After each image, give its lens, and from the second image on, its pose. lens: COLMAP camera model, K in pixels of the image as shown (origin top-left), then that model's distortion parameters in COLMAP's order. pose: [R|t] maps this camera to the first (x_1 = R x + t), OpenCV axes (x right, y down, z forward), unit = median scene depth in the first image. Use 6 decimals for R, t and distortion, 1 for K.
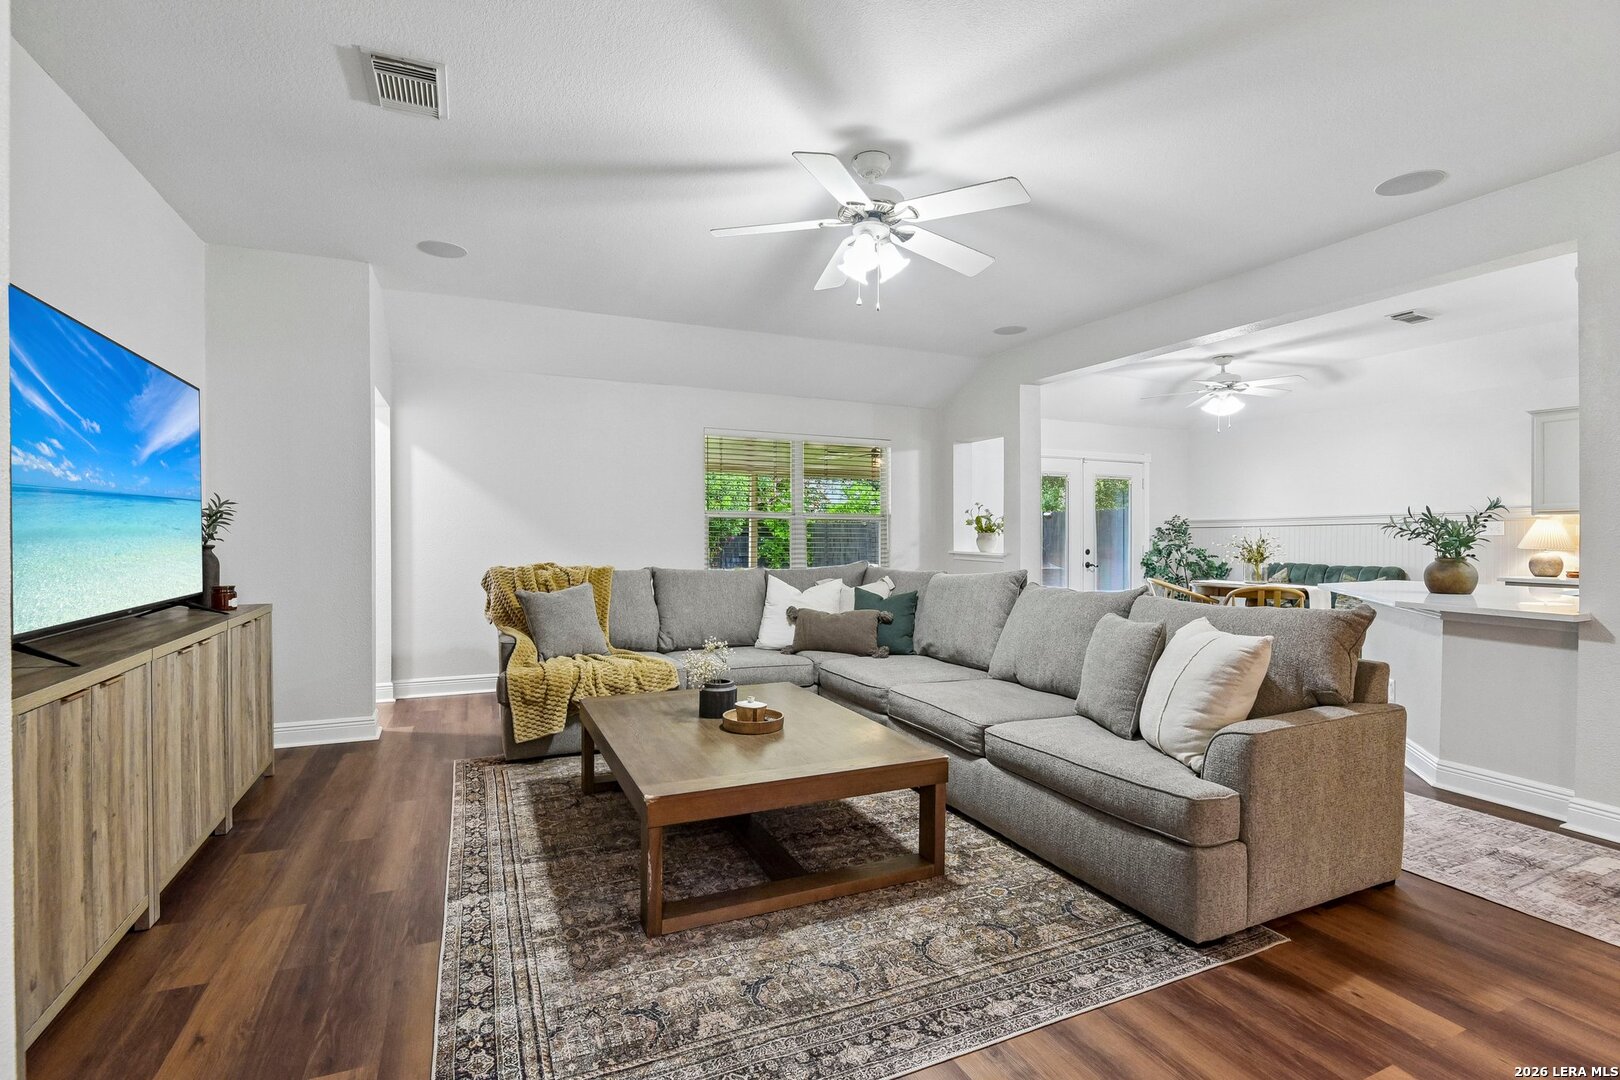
lens RADIAL K [[755.7, 0, 814.1], [0, 755.7, 532.5], [0, 0, 1]] dist [-0.017268, -0.004078]
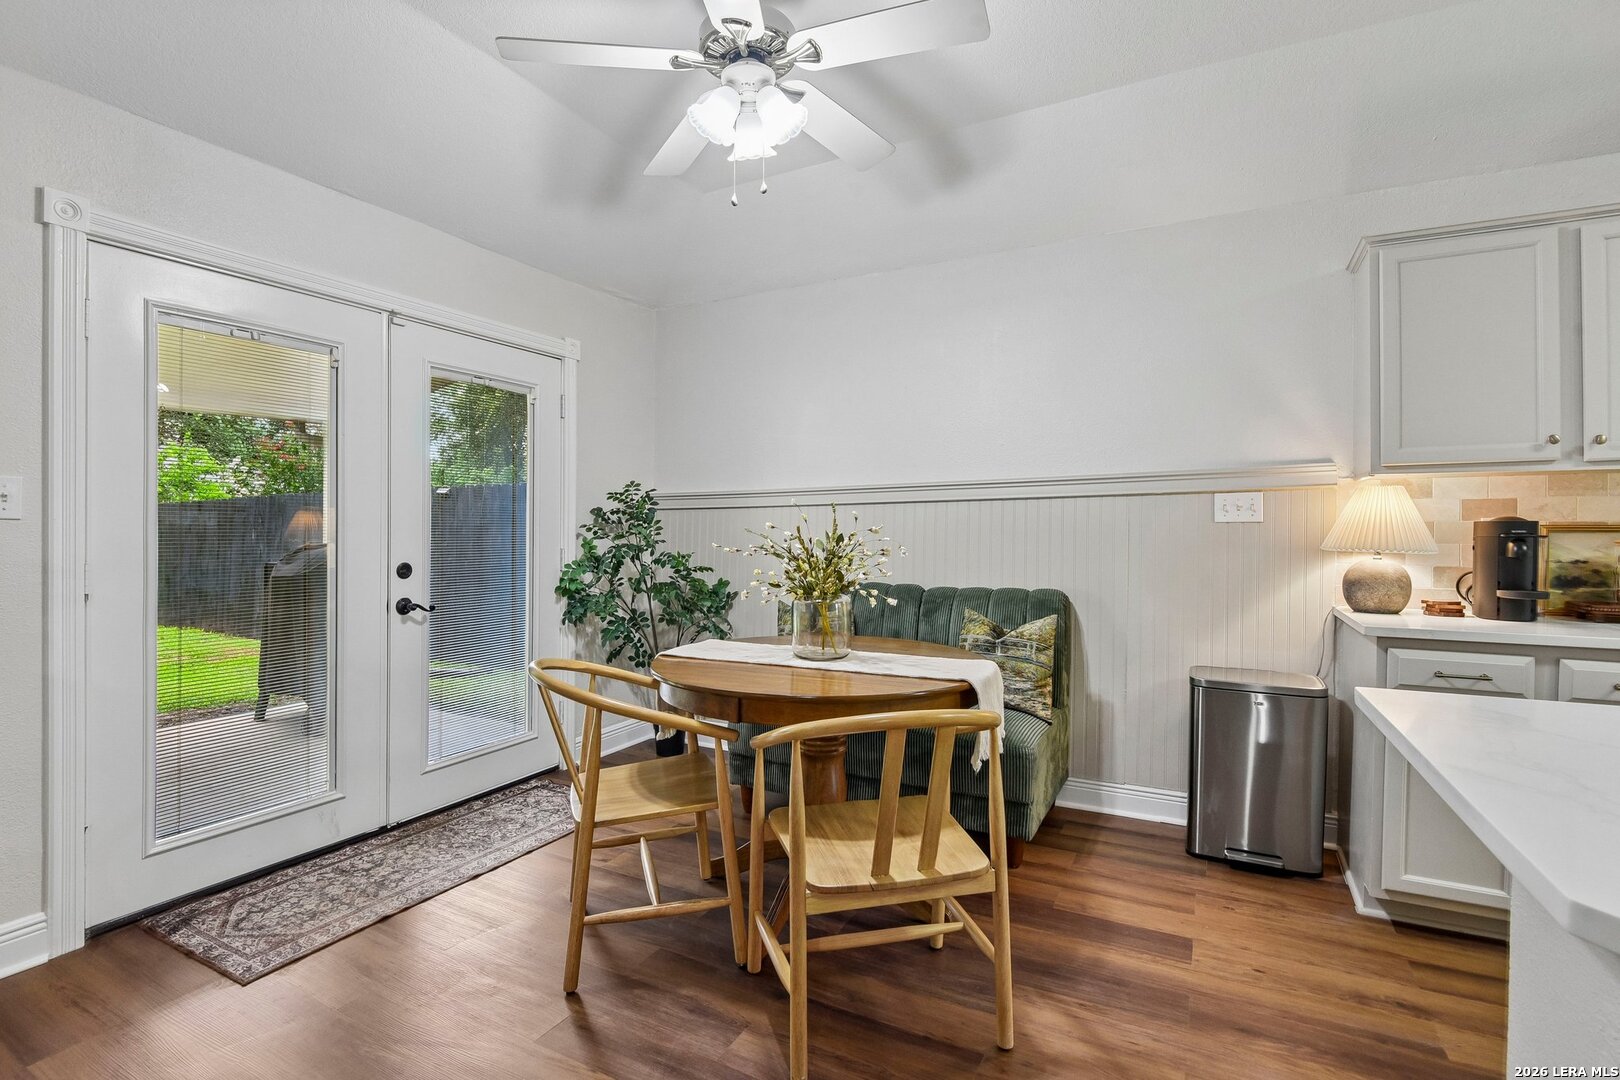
lens RADIAL K [[755.7, 0, 784.8], [0, 755.7, 522.7], [0, 0, 1]] dist [-0.017268, -0.004078]
pose [[0.814222, -0.001532, 0.580552, 0.484123], [0.003505, 0.999991, -0.002277, 0.006079], [-0.580544, 0.003888, 0.814220, 0.953812]]
